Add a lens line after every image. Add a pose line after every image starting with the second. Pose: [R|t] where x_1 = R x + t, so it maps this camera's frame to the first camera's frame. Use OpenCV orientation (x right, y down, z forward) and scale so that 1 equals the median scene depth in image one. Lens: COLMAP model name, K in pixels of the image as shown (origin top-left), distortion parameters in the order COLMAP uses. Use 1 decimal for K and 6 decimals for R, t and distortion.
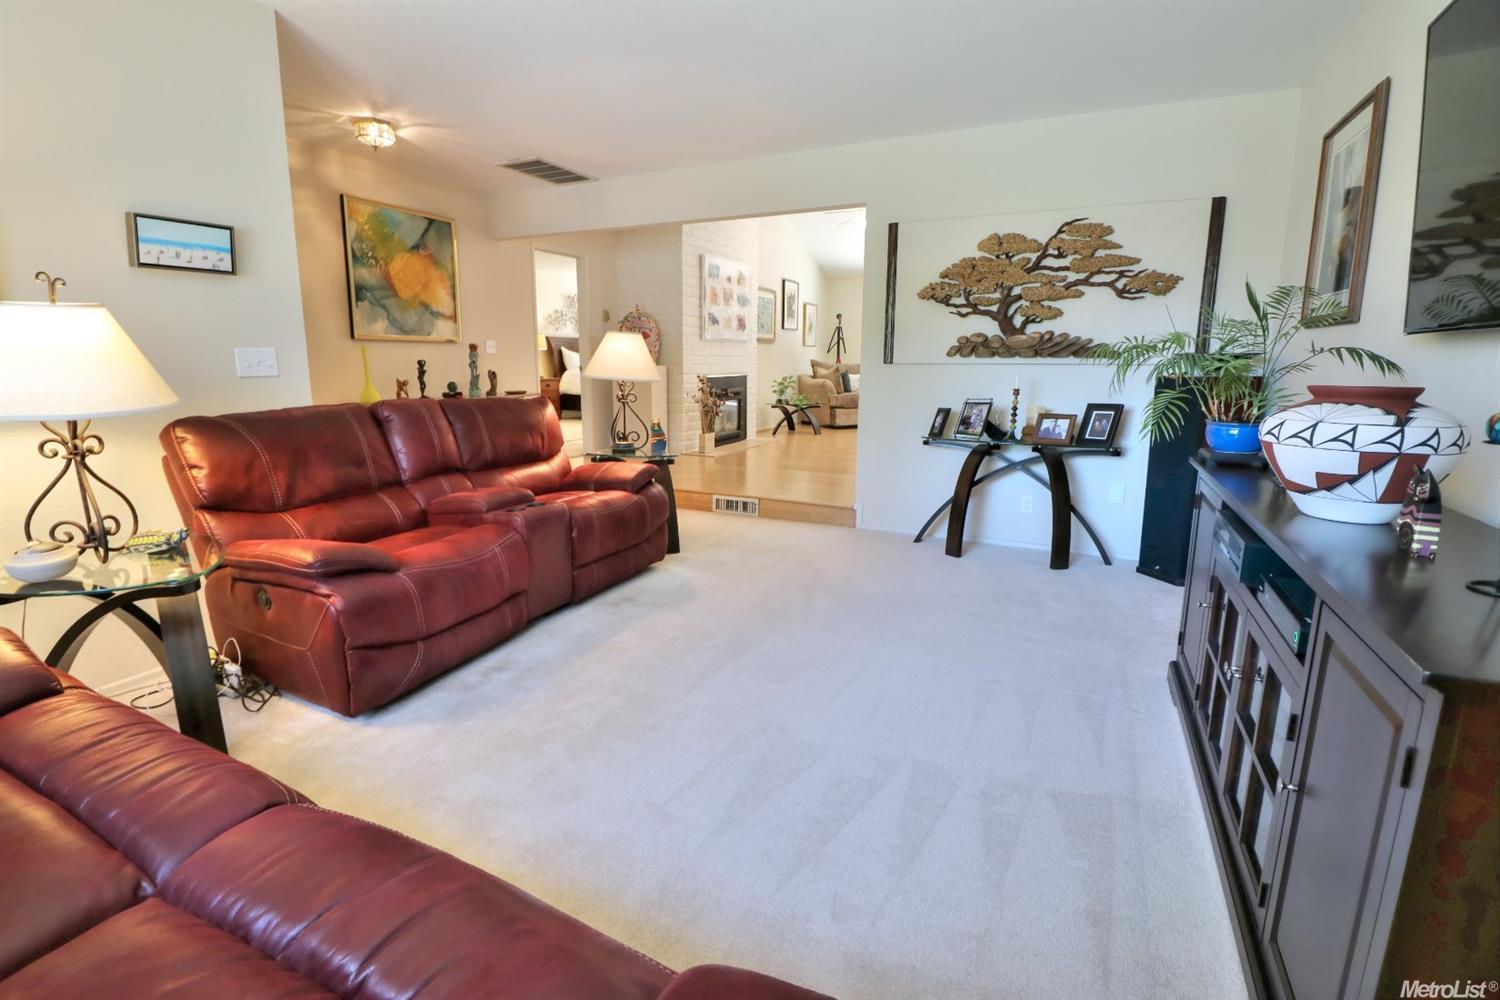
lens RADIAL K [[705.5, 0, 759.1], [0, 705.5, 490.3], [0, 0, 1]] dist [-0.007189, -0.008696]
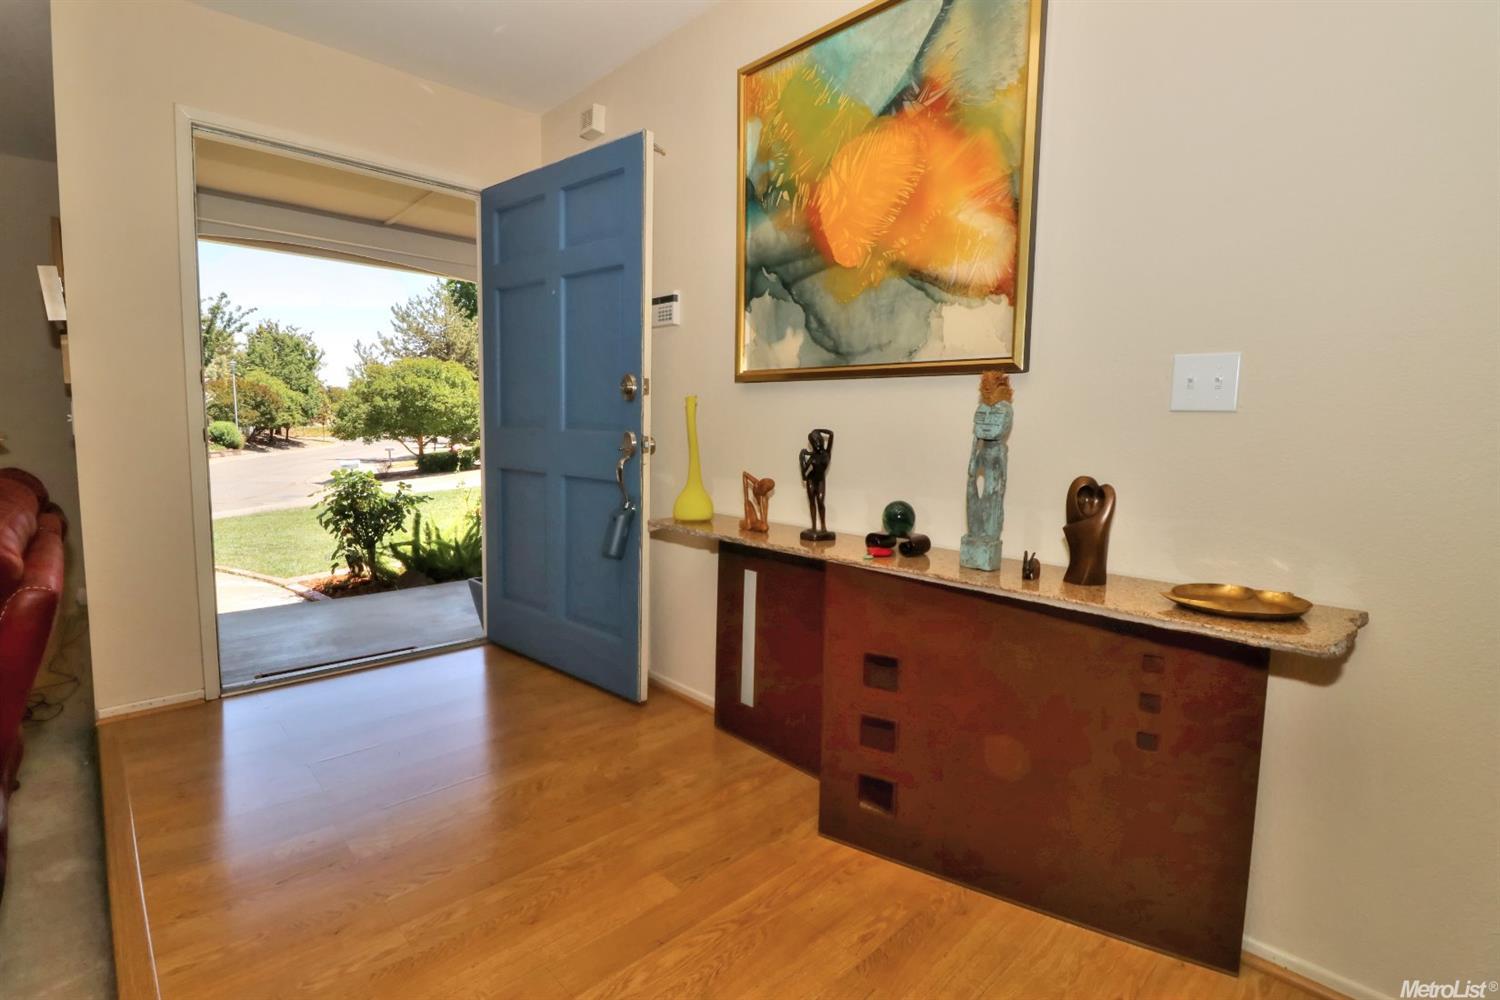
lens RADIAL K [[705.5, 0, 748.2], [0, 705.5, 493.1], [0, 0, 1]] dist [-0.007189, -0.008696]
pose [[-0.382219, 0.071298, -0.921317, -0.135450], [-0.198244, 0.967478, 0.157114, -0.202754], [0.902556, 0.242698, -0.355654, 1.100154]]
